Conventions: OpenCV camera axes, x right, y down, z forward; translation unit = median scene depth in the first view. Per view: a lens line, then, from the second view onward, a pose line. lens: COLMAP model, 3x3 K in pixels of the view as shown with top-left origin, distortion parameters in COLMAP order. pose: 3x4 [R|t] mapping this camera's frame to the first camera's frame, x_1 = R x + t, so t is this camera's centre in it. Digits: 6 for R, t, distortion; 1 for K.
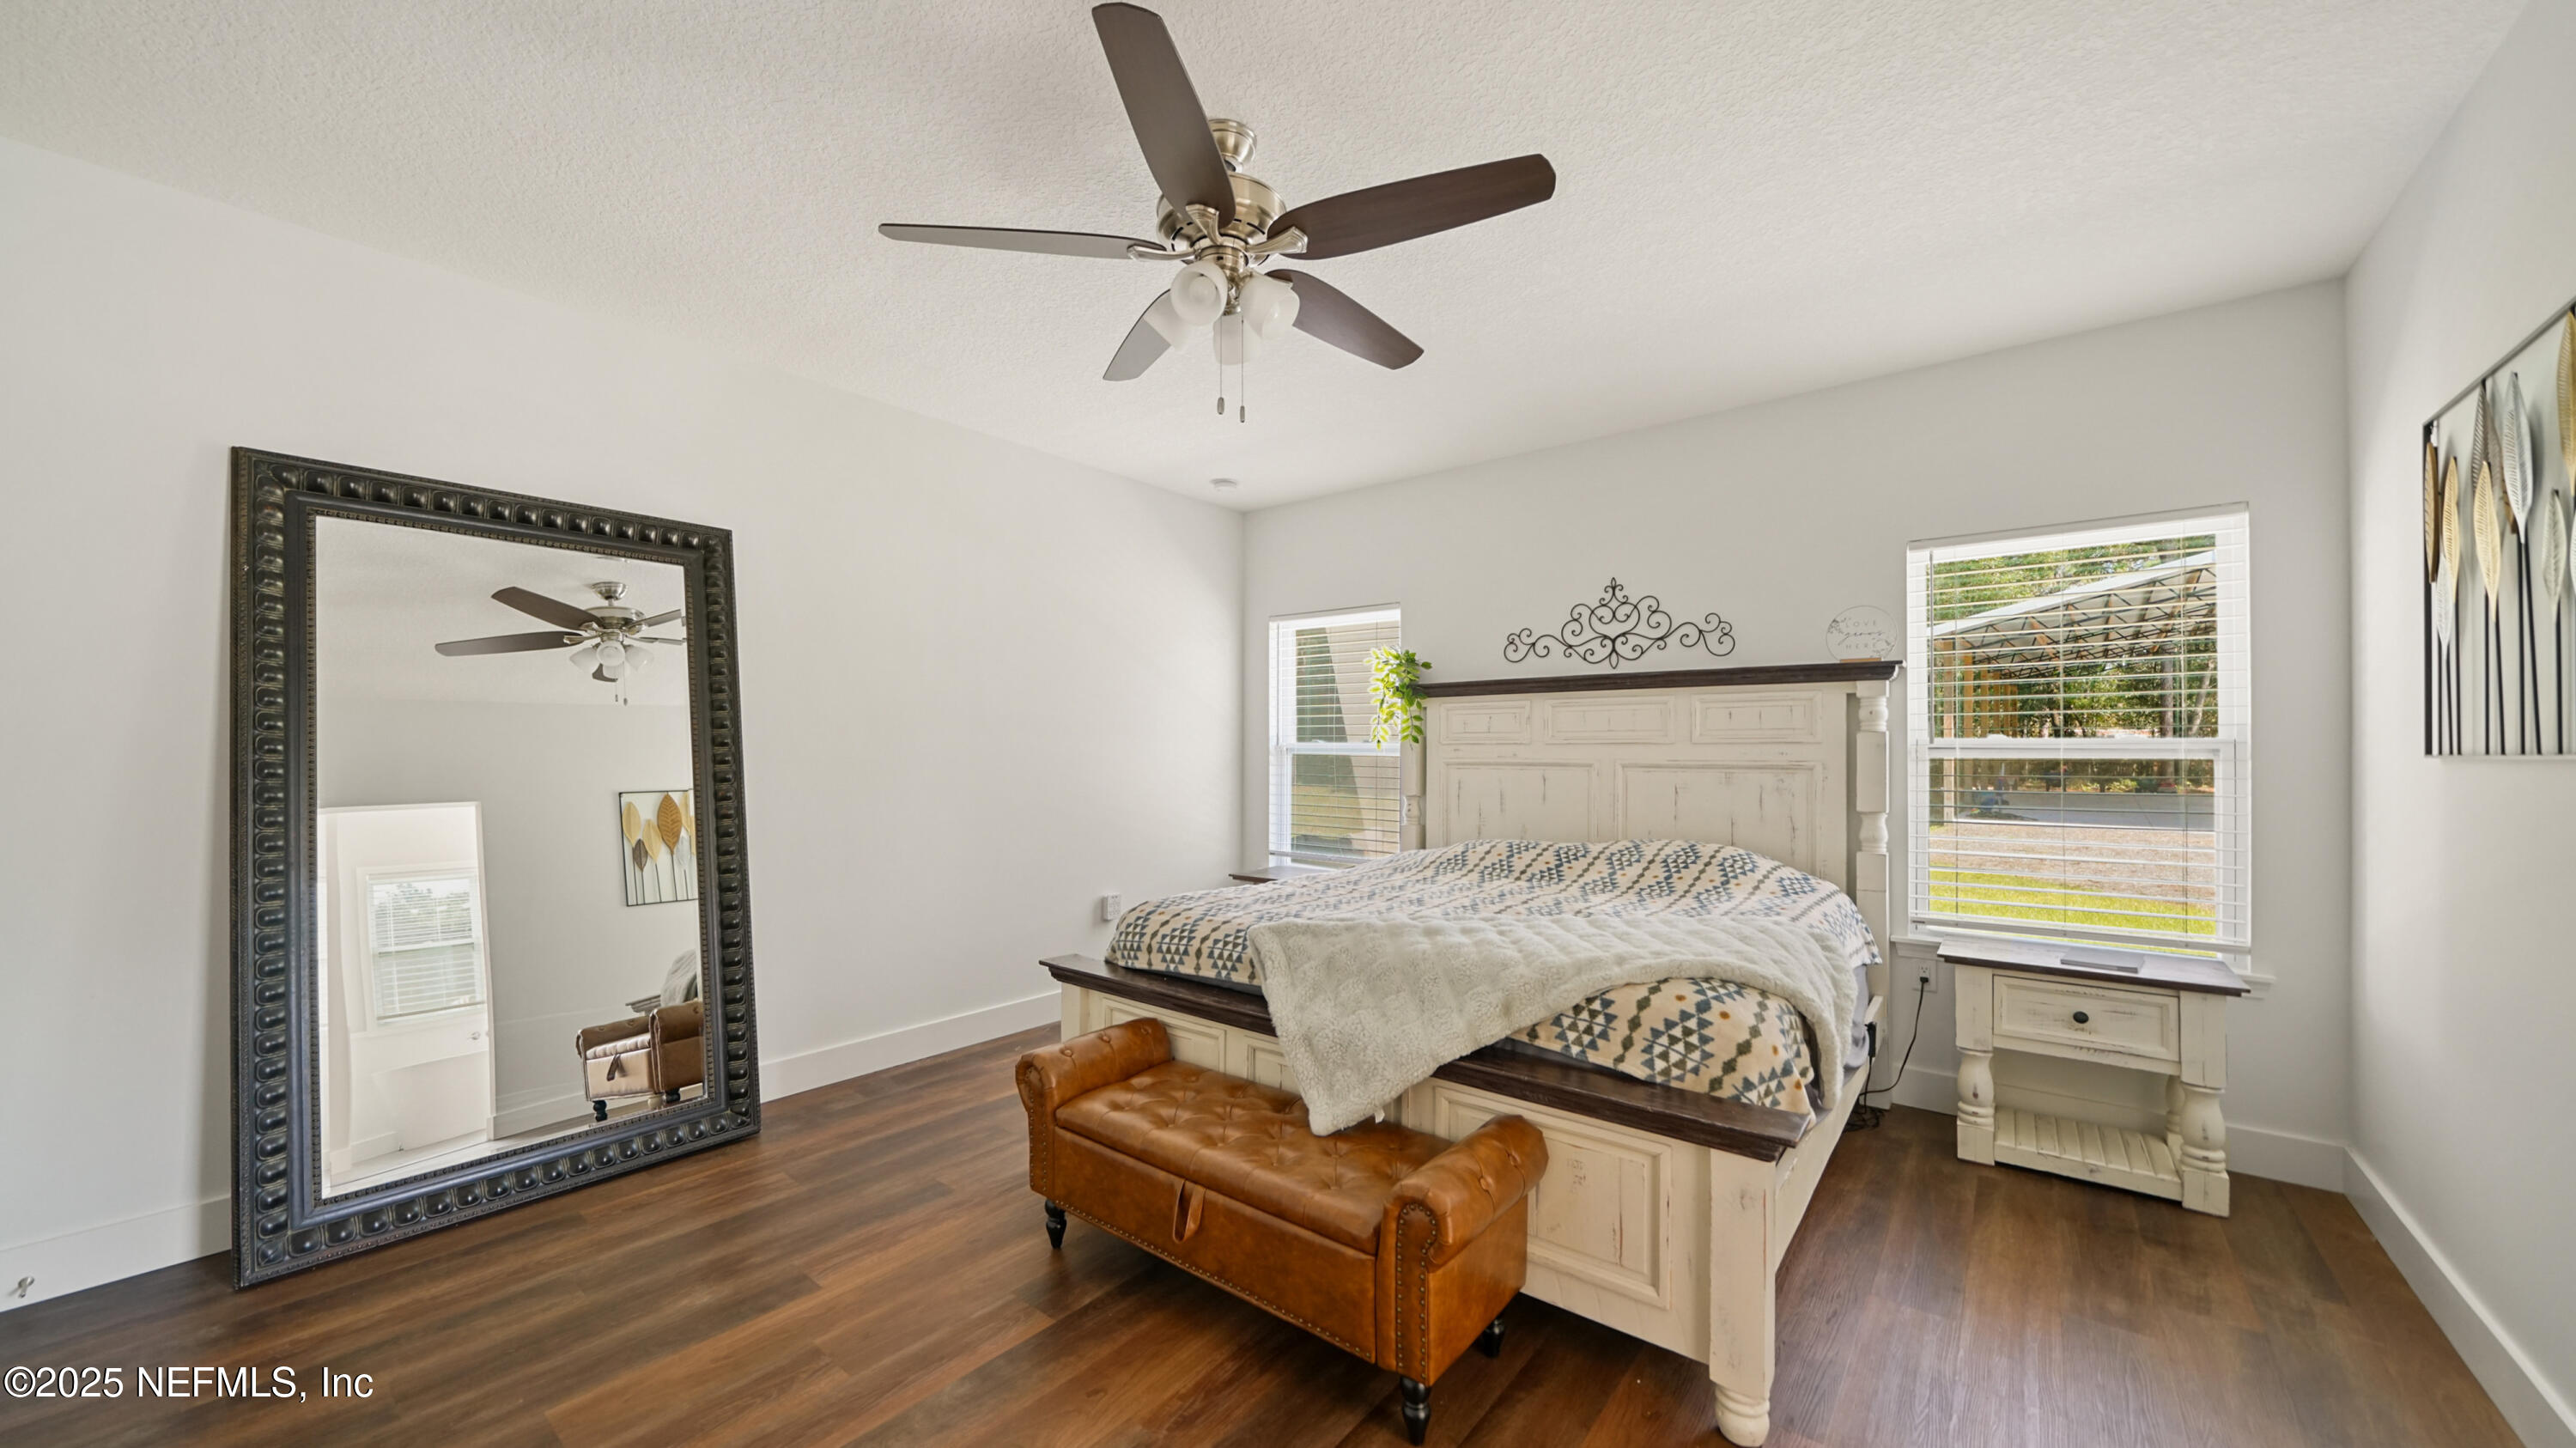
lens RADIAL K [[919.8, 0, 1261.0], [0, 919.8, 736.0], [0, 0, 1]] dist [-0.003599, -0.000674]
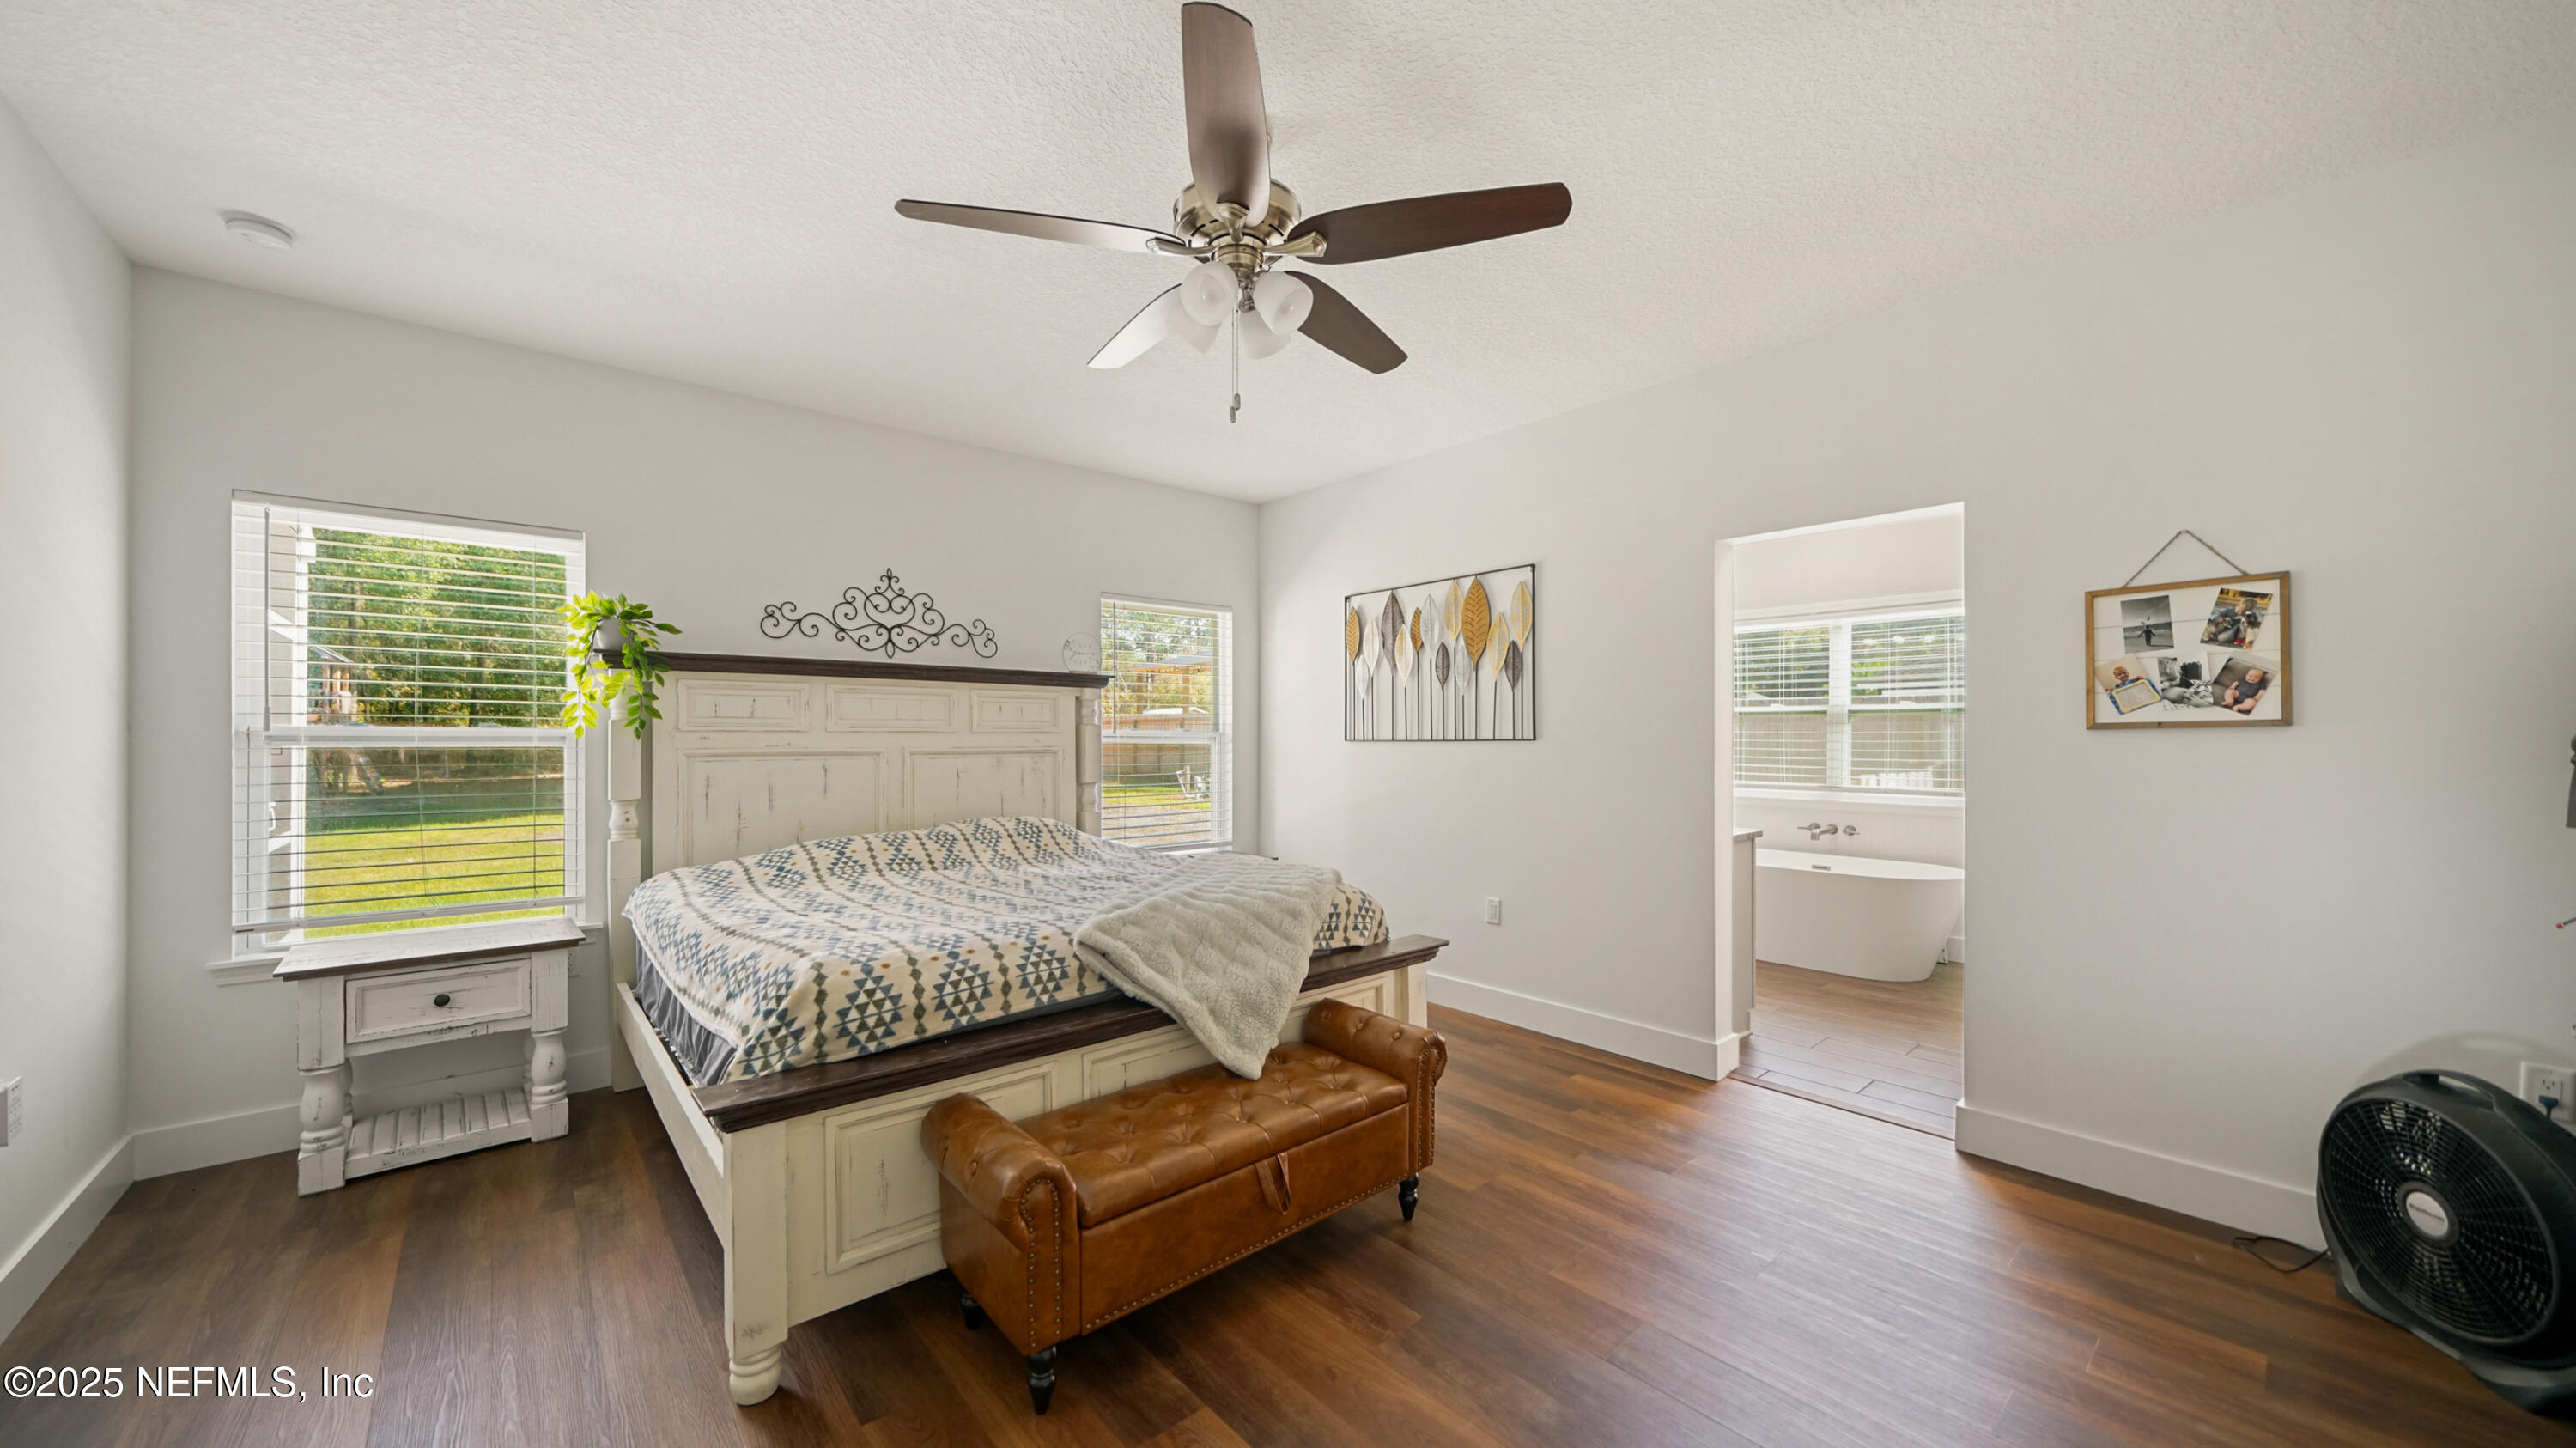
lens RADIAL K [[919.8, 0, 1262.4], [0, 919.8, 736.5], [0, 0, 1]] dist [-0.003599, -0.000674]
pose [[0.168438, 0.000277, 0.985712, -0.575811], [-0.013825, 0.999902, 0.002082, 0.005831], [-0.985615, -0.013978, 0.168425, 0.443112]]
